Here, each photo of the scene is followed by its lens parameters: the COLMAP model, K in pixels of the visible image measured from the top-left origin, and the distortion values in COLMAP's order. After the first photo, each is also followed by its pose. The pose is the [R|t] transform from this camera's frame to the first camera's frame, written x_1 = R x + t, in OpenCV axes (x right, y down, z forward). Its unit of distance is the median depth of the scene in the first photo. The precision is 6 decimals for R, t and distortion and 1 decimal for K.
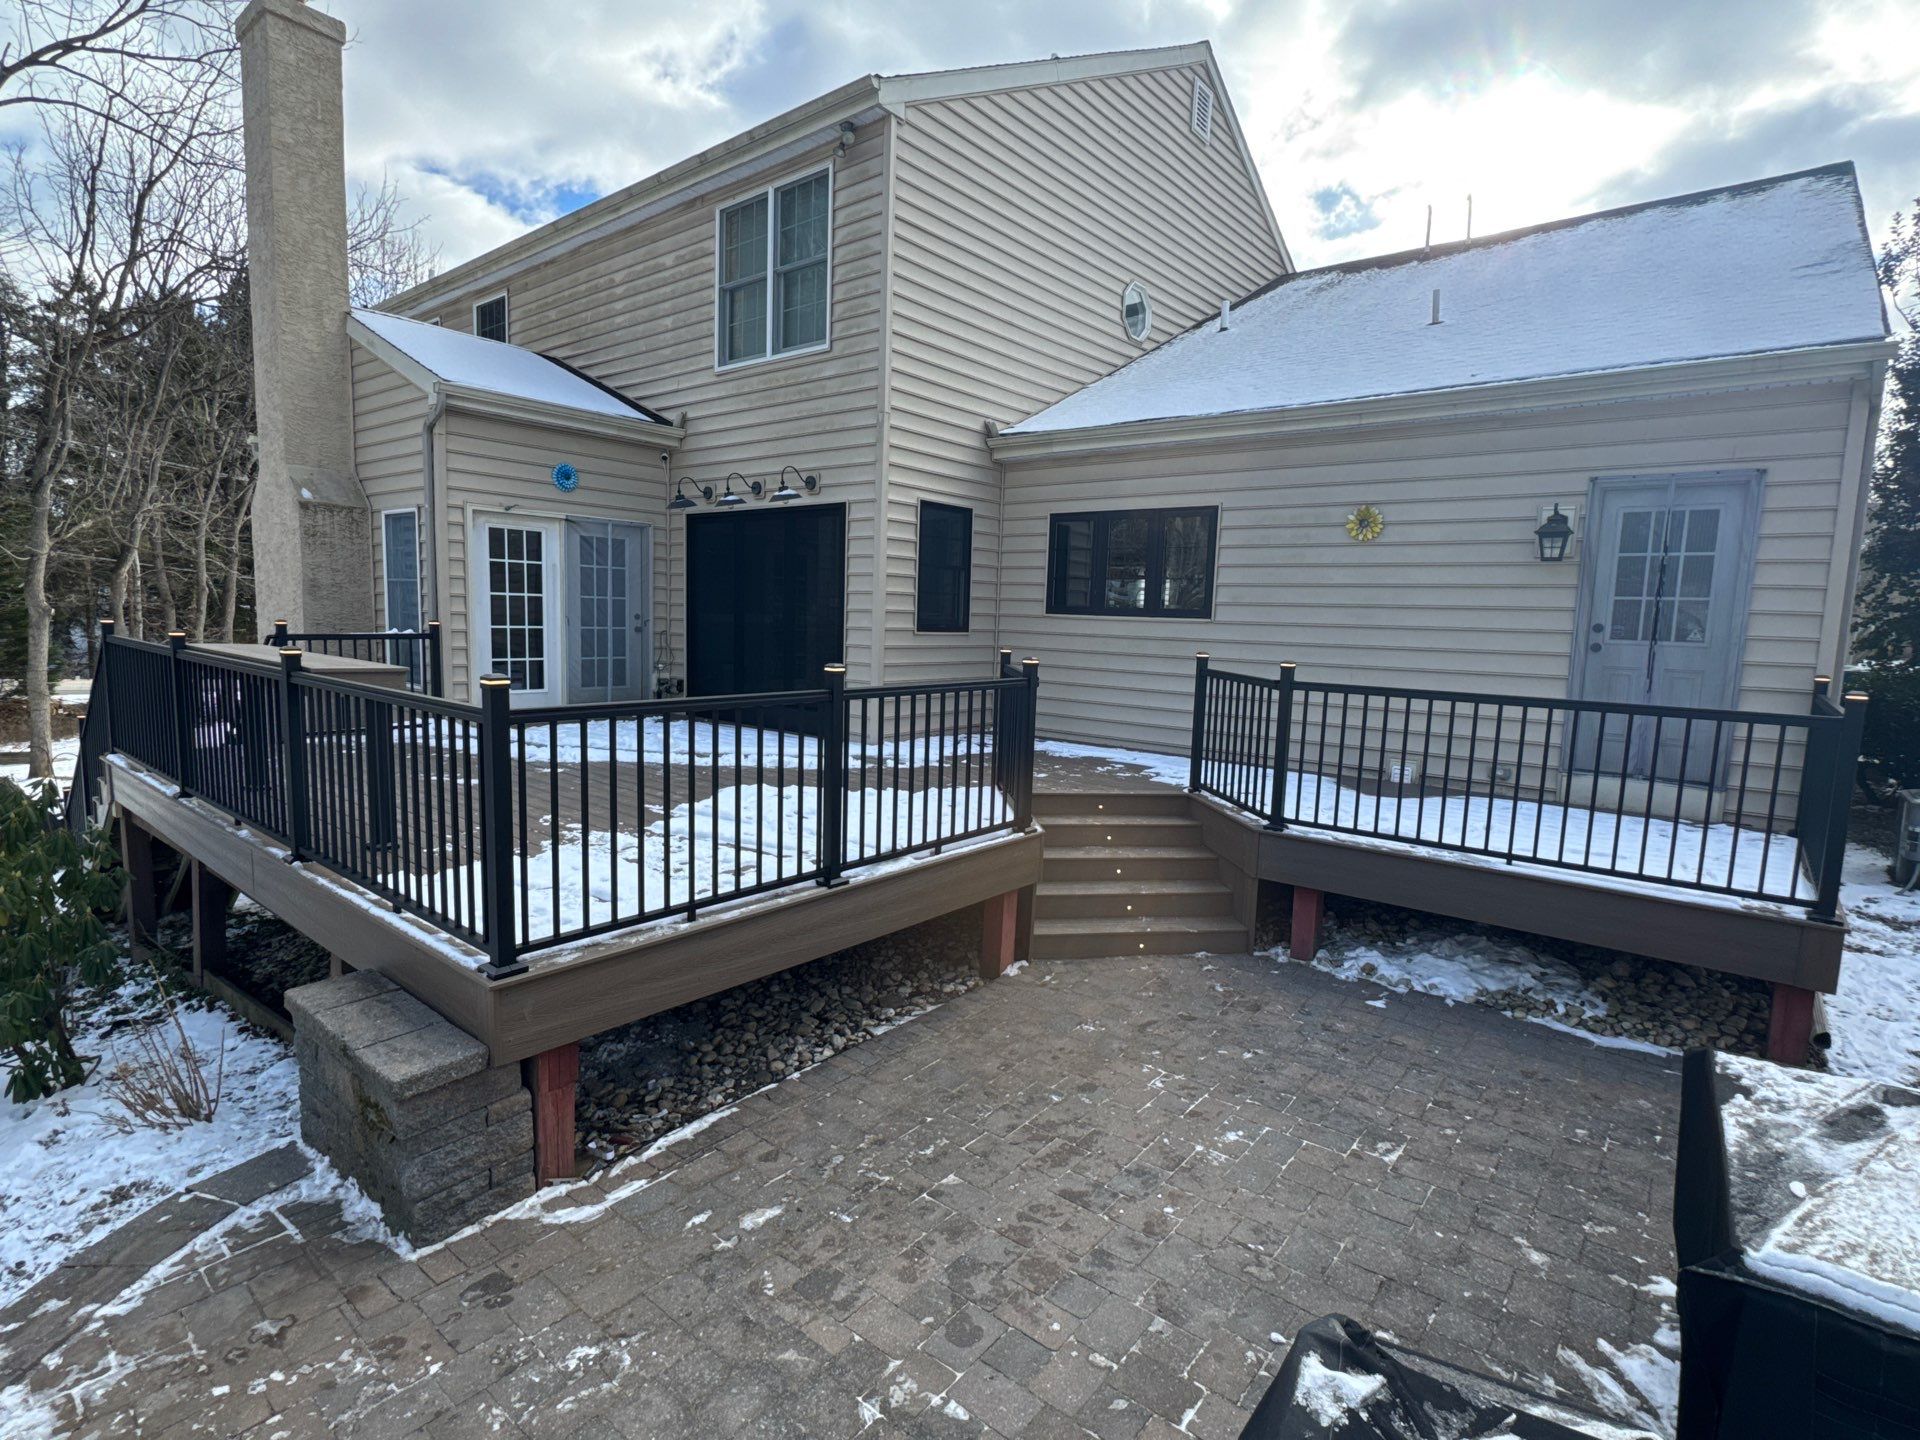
lens RADIAL K [[970.4, 0, 959.5], [0, 970.4, 728.2], [0, 0, 1]] dist [0.022203, -0.000679]
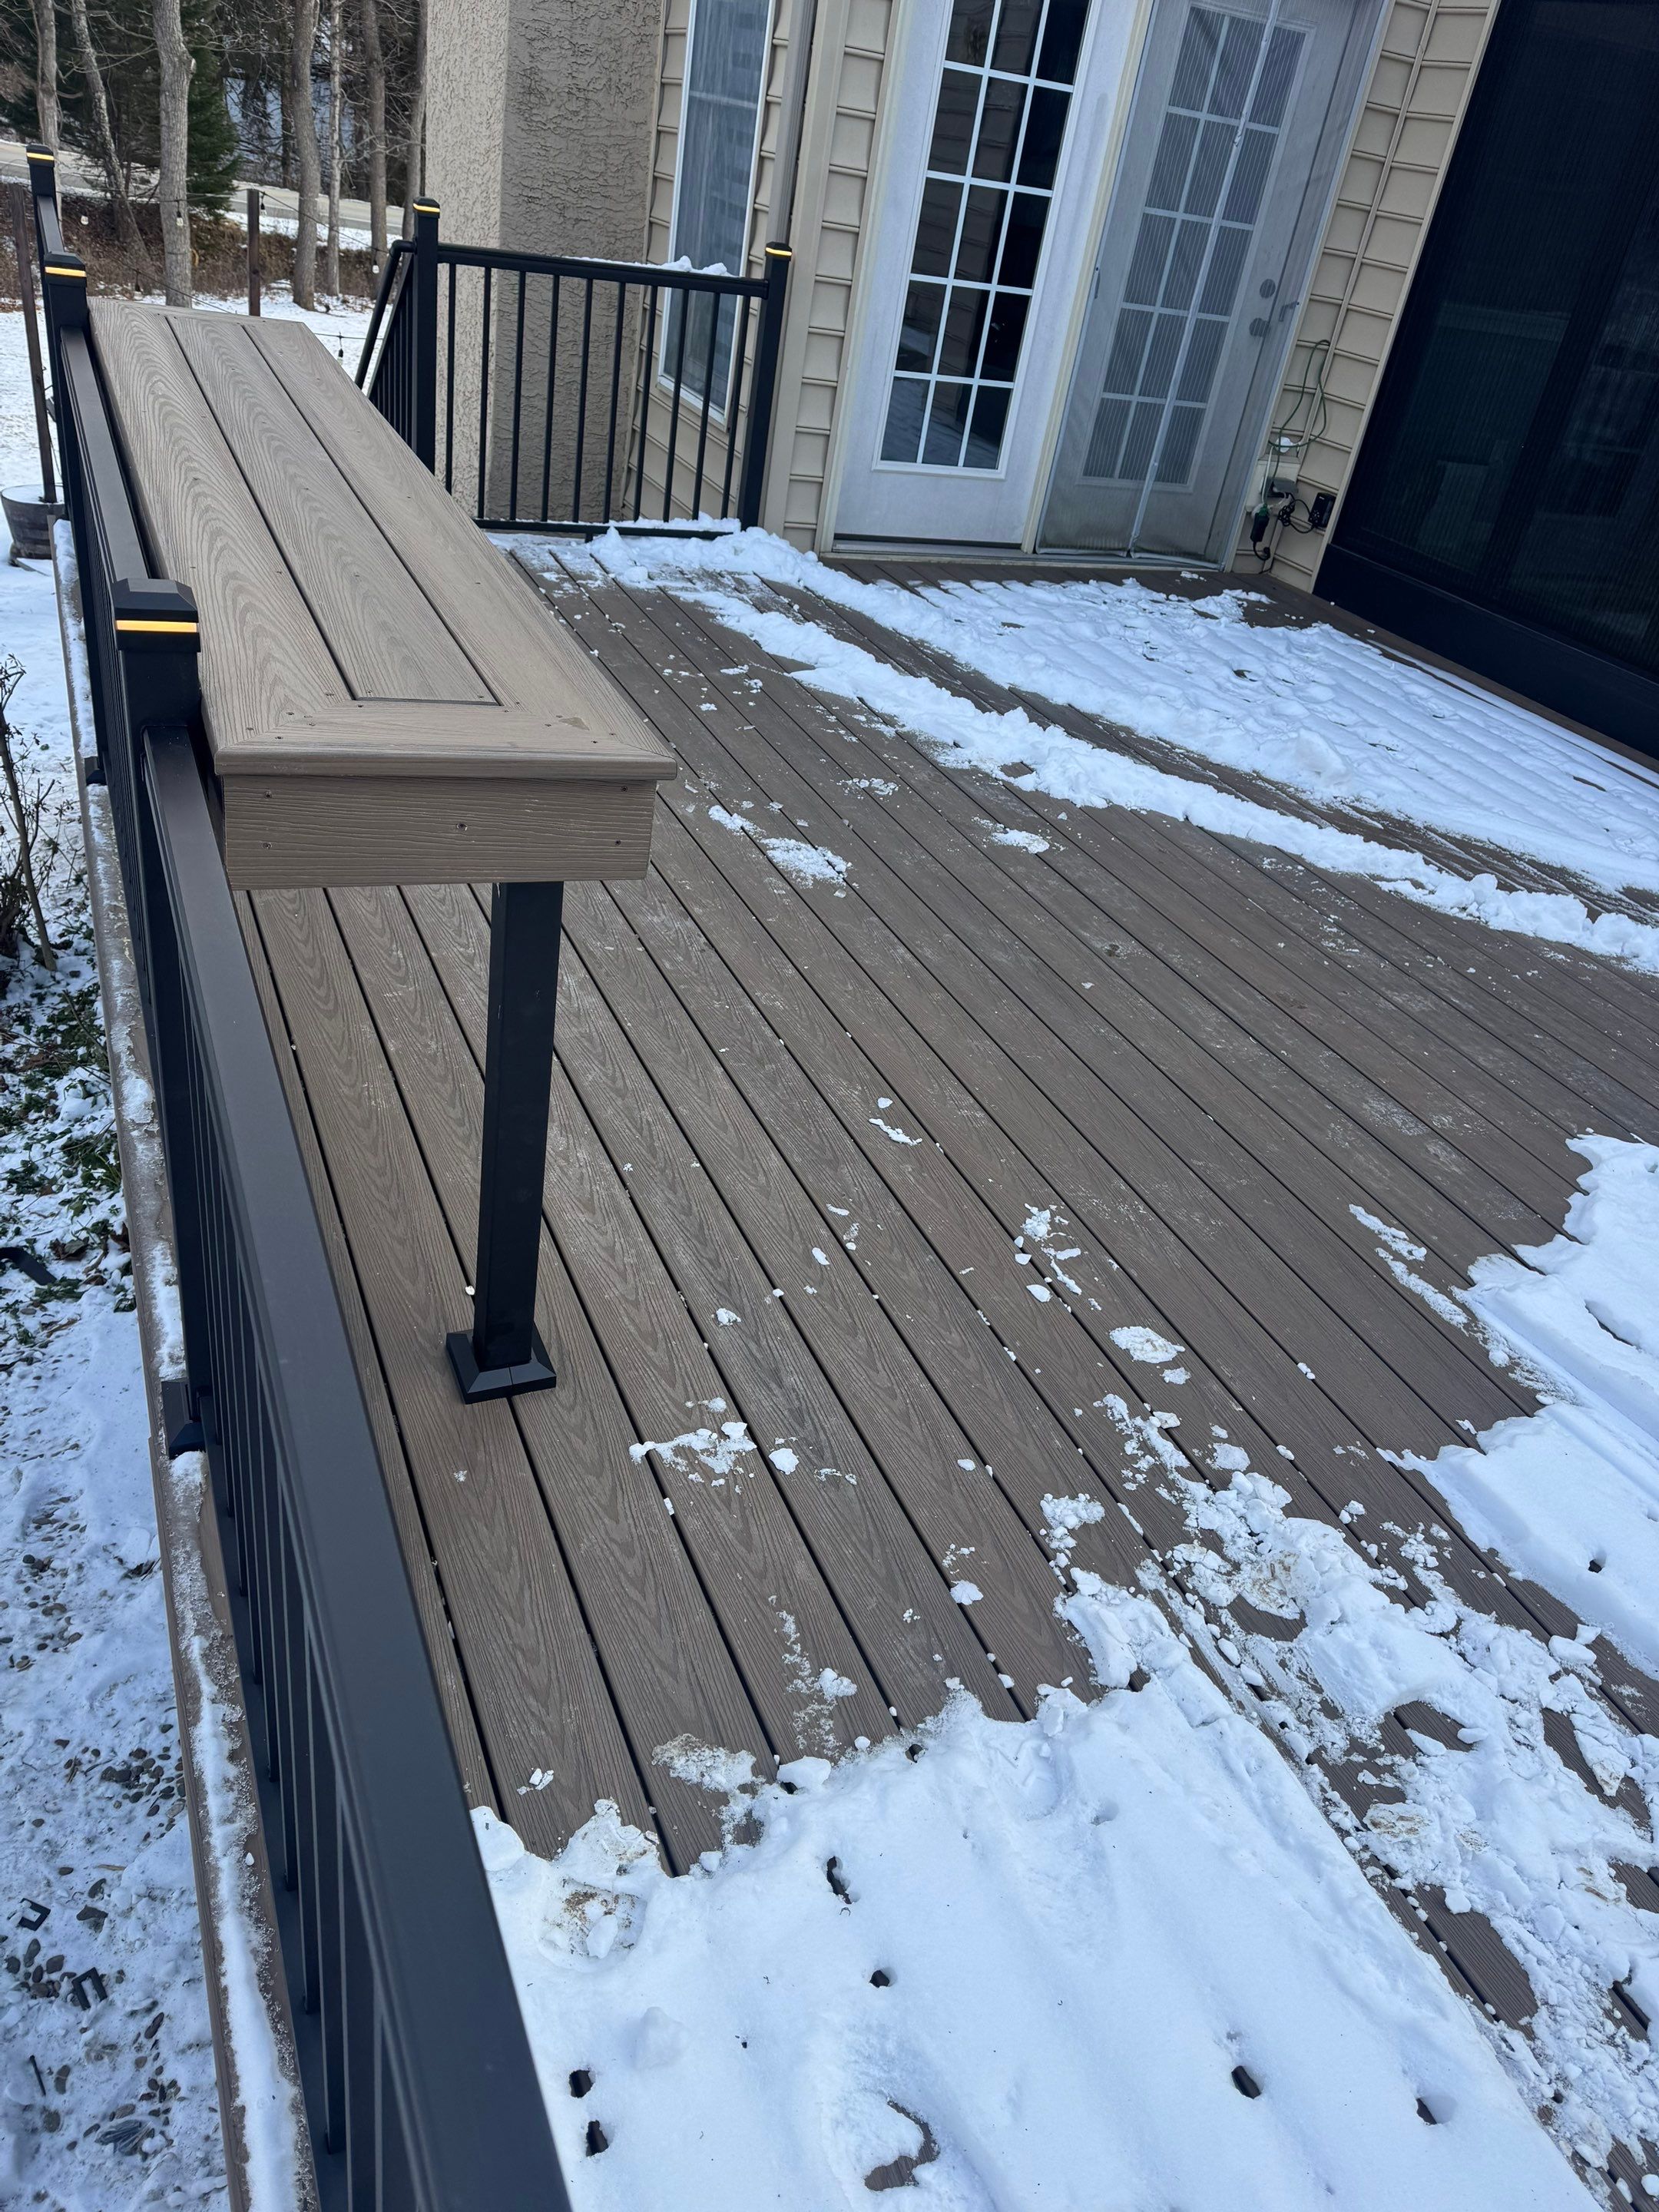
lens RADIAL K [[1561.4, 0, 831.5], [0, 1561.4, 1105.8], [0, 0, 1]] dist [0.009963, -0.009996]
pose [[0.887670, 0.333338, -0.317692, -0.204359], [-0.178323, 0.884922, 0.430249, -0.072618], [0.424551, -0.325267, 0.844960, 0.367154]]
